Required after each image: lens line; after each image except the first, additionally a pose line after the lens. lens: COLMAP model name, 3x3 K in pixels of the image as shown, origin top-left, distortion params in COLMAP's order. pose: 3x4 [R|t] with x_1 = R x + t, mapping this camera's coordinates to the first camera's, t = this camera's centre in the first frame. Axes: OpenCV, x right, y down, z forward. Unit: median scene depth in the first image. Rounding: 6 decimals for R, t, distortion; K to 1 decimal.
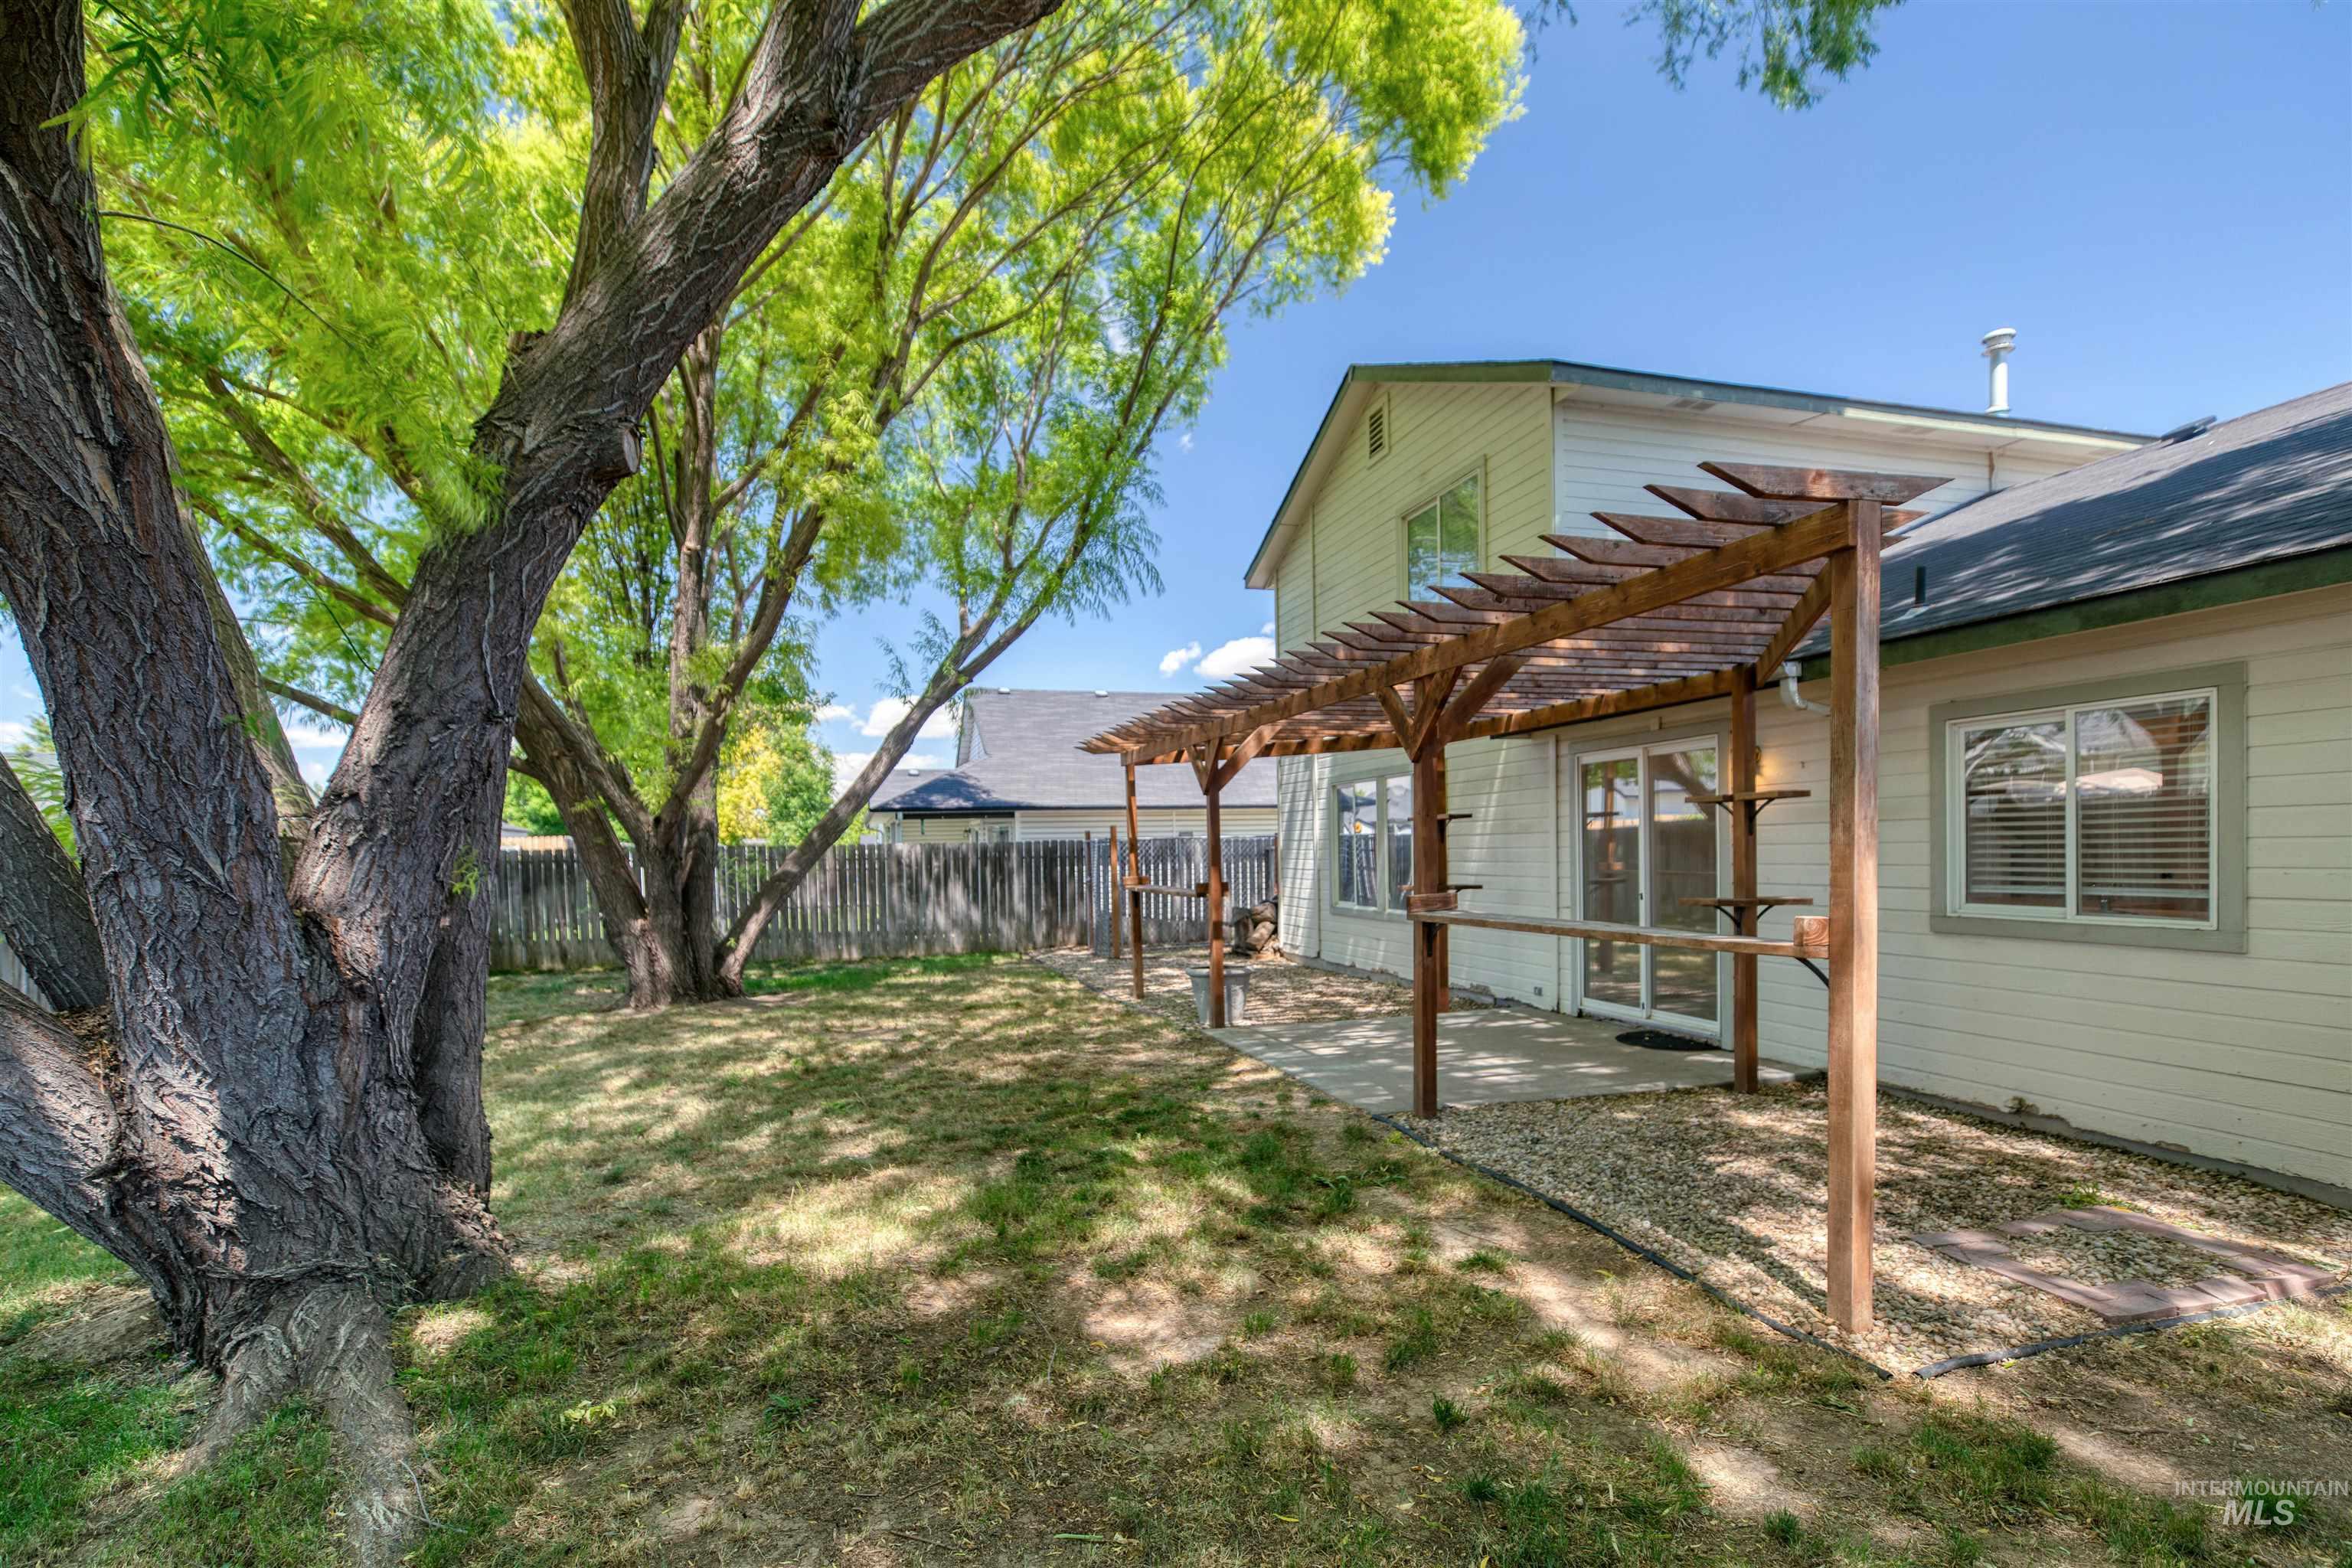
lens RADIAL K [[1063.5, 0, 1155.9], [0, 1063.5, 878.4], [0, 0, 1]] dist [0.005261, -0.000579]
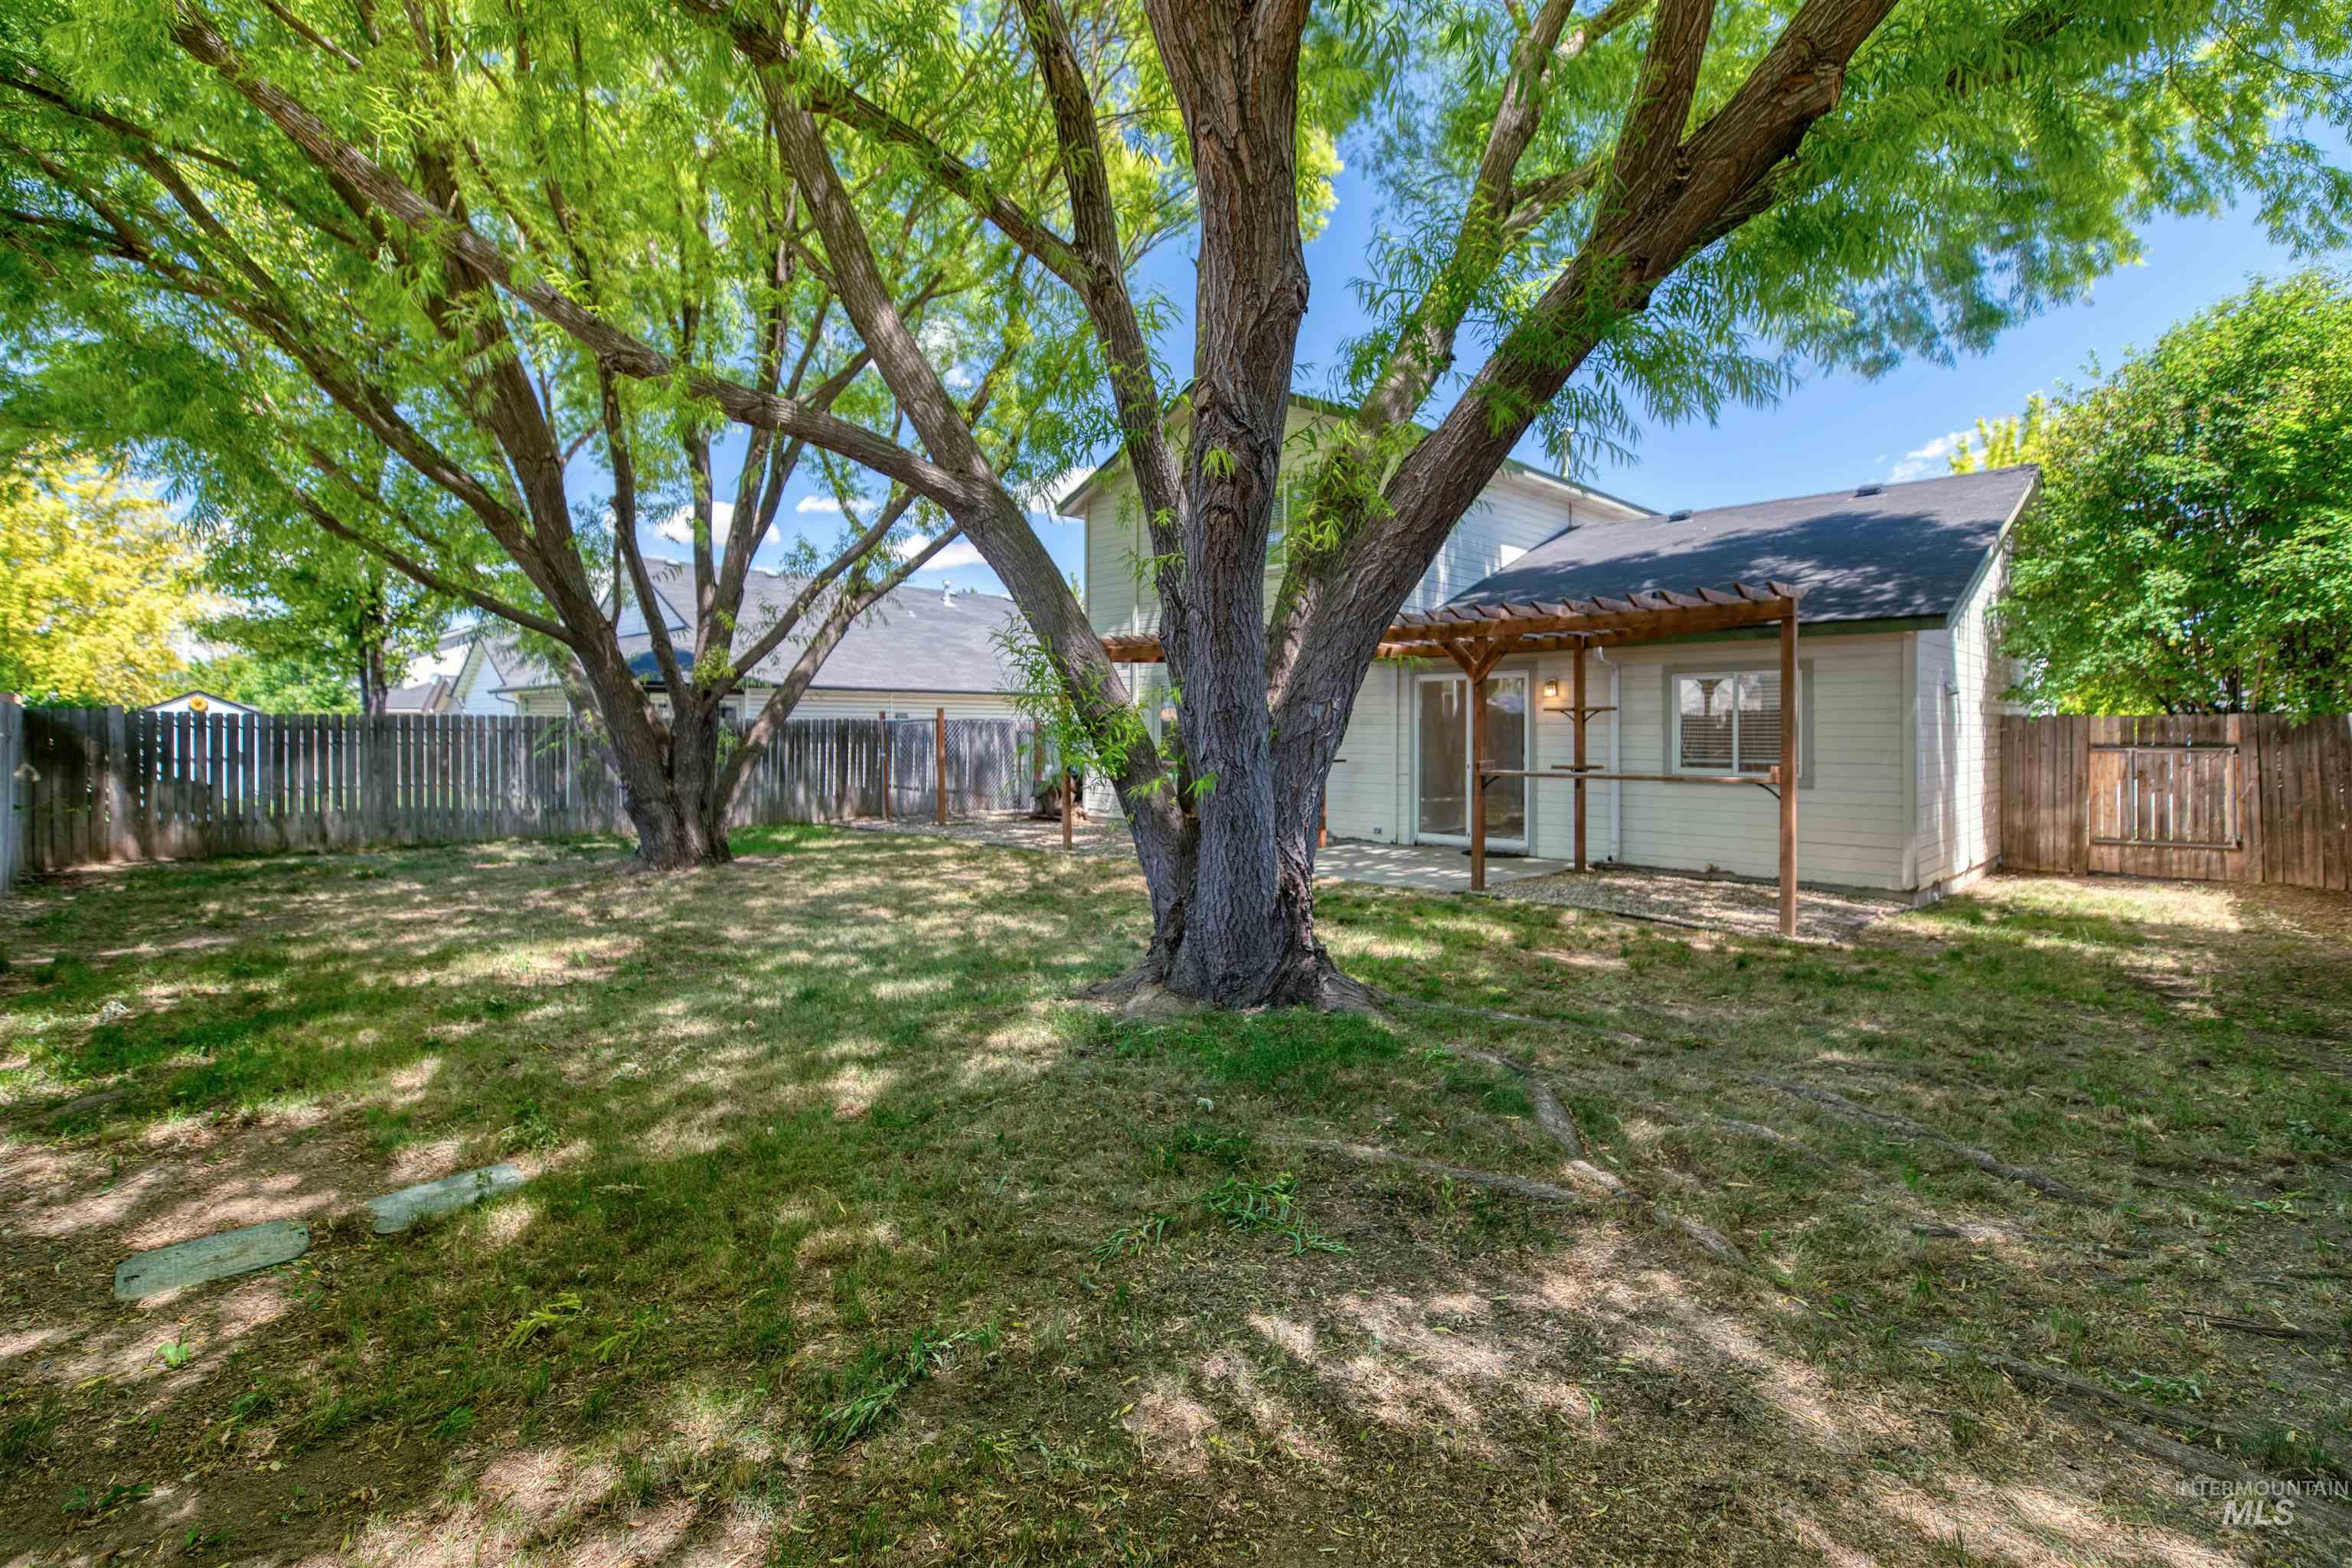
lens RADIAL K [[1063.5, 0, 1138.6], [0, 1063.5, 731.1], [0, 0, 1]] dist [0.005261, -0.000579]
pose [[0.883898, 0.019146, 0.467288, -0.838975], [-0.006354, 0.999561, -0.028936, 0.014733], [-0.467637, 0.022608, 0.883632, -0.213283]]
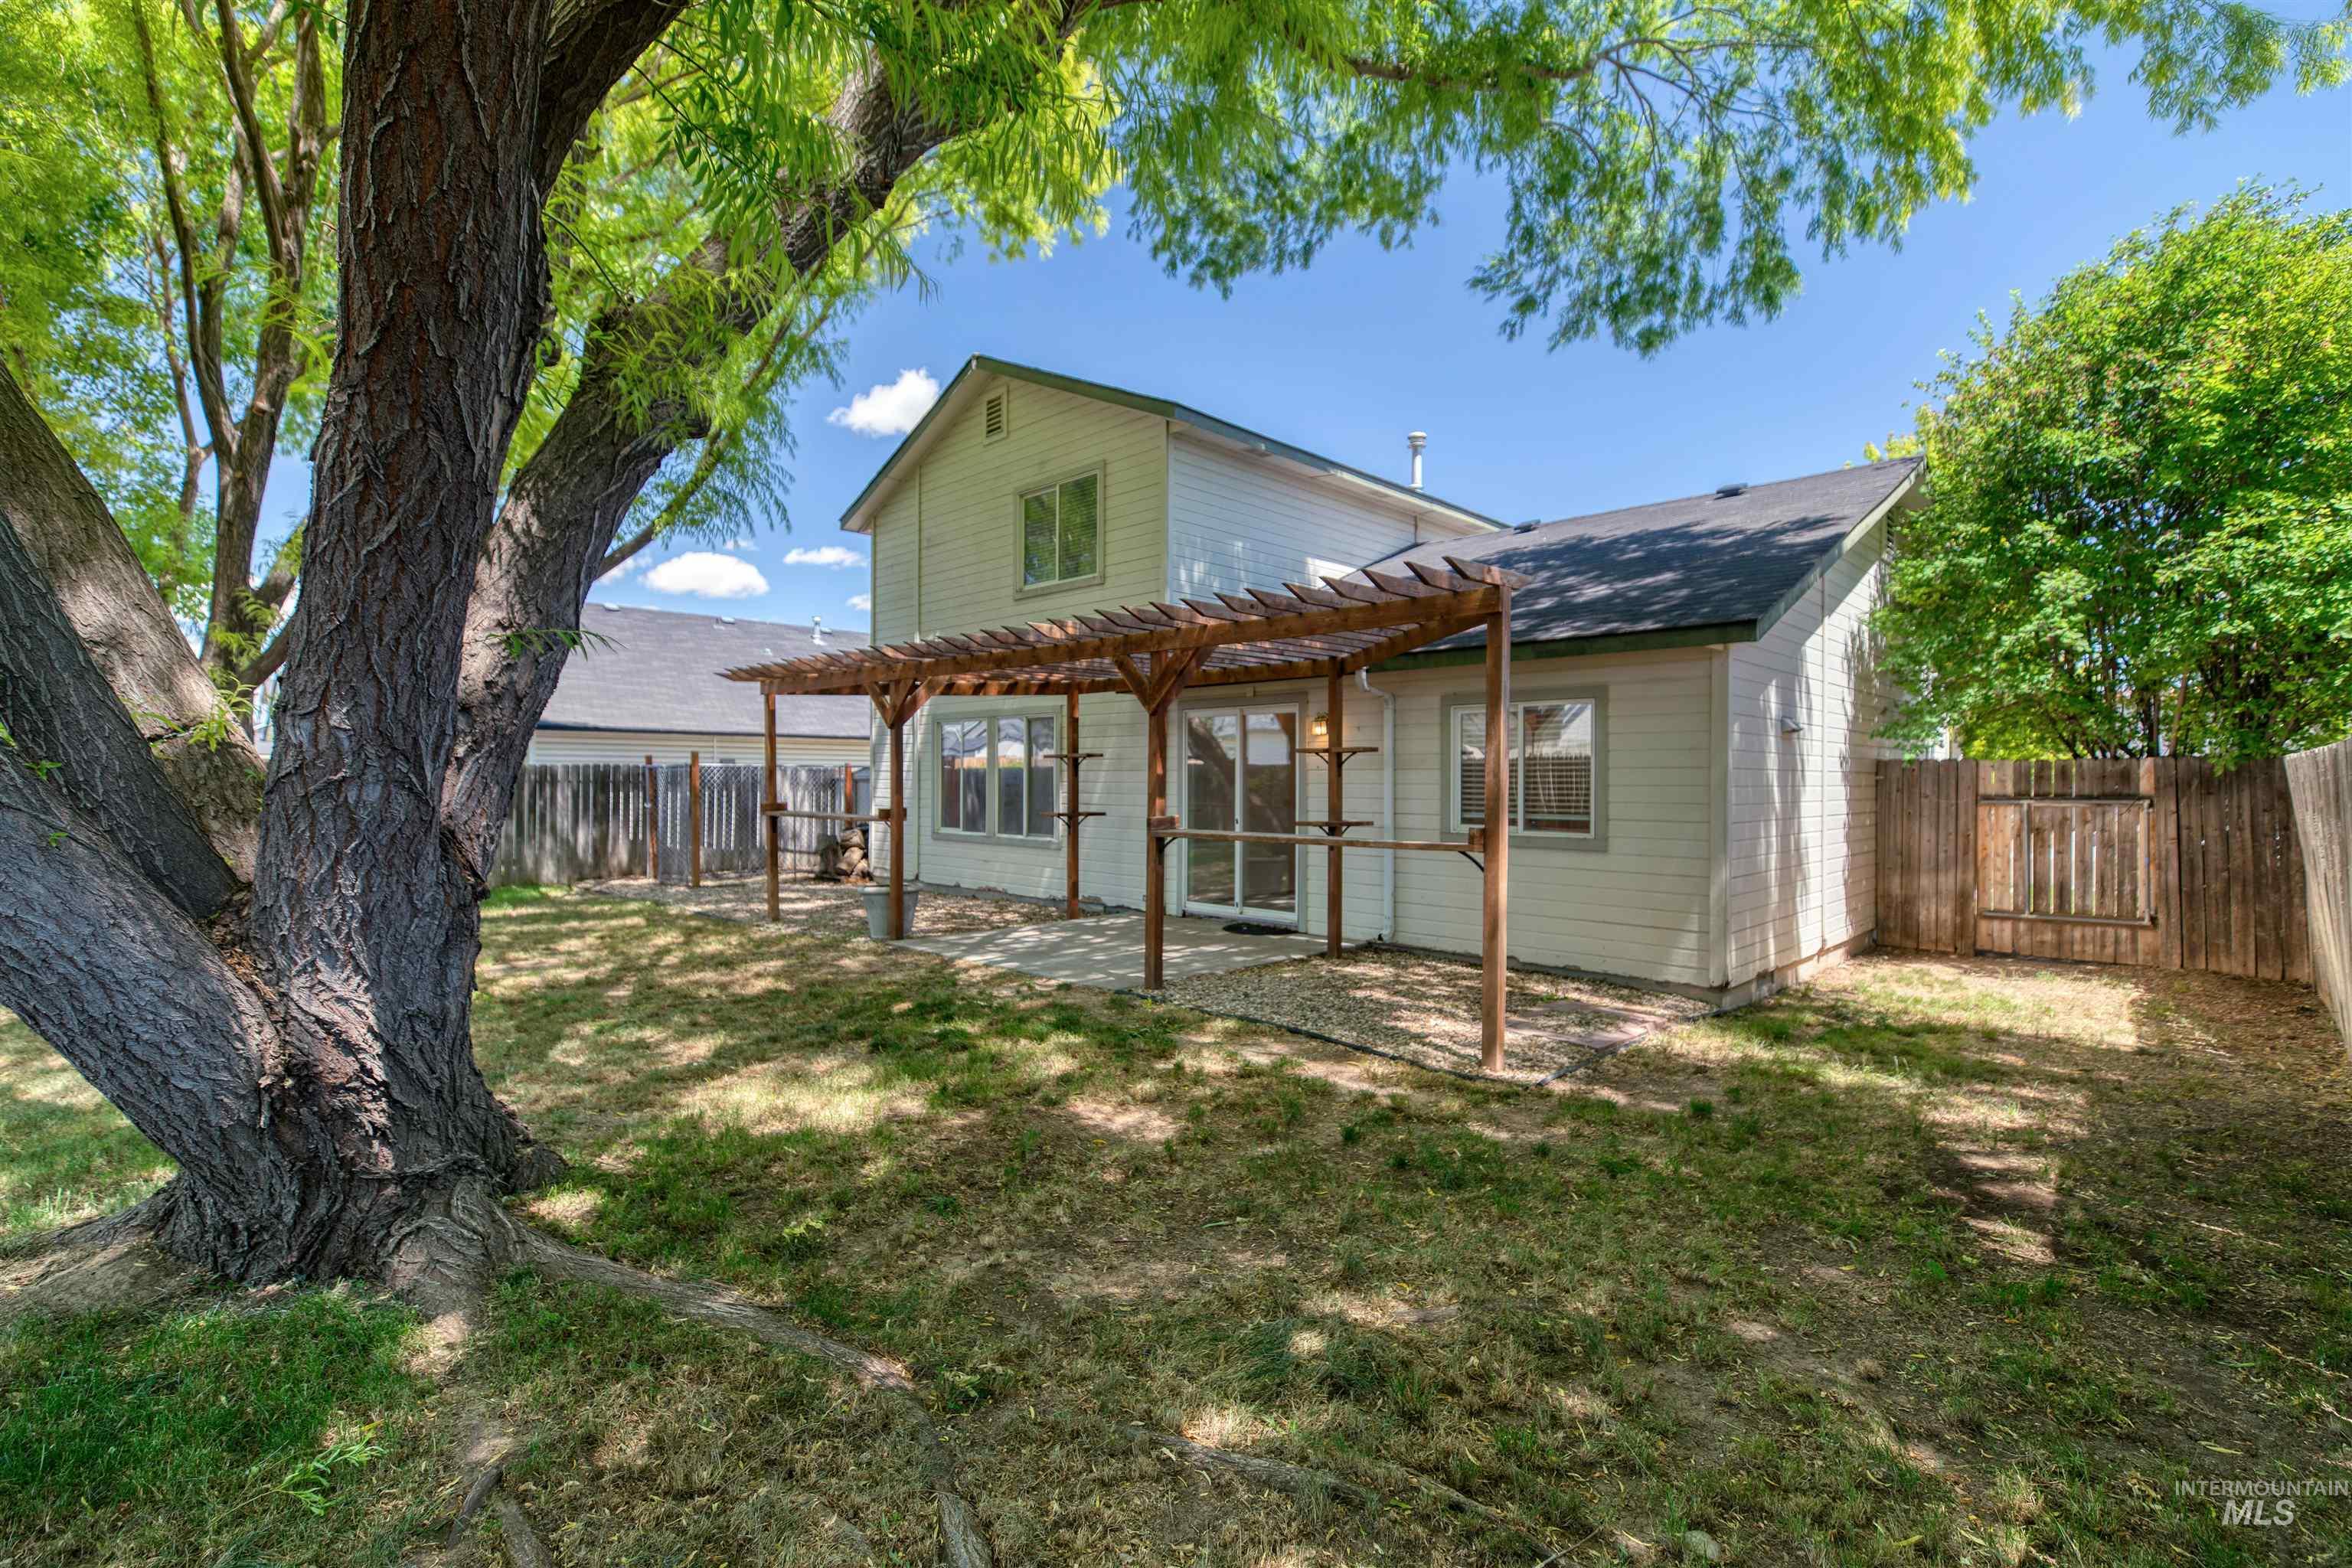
lens RADIAL K [[1028.6, 0, 1158.6], [0, 1028.6, 790.4], [0, 0, 1]] dist [-0.004384, 0.000186]
pose [[0.881074, 0.016974, 0.472674, -0.260855], [-0.007783, 0.999741, -0.021393, 0.007482], [-0.472915, 0.015170, 0.880977, -0.084298]]
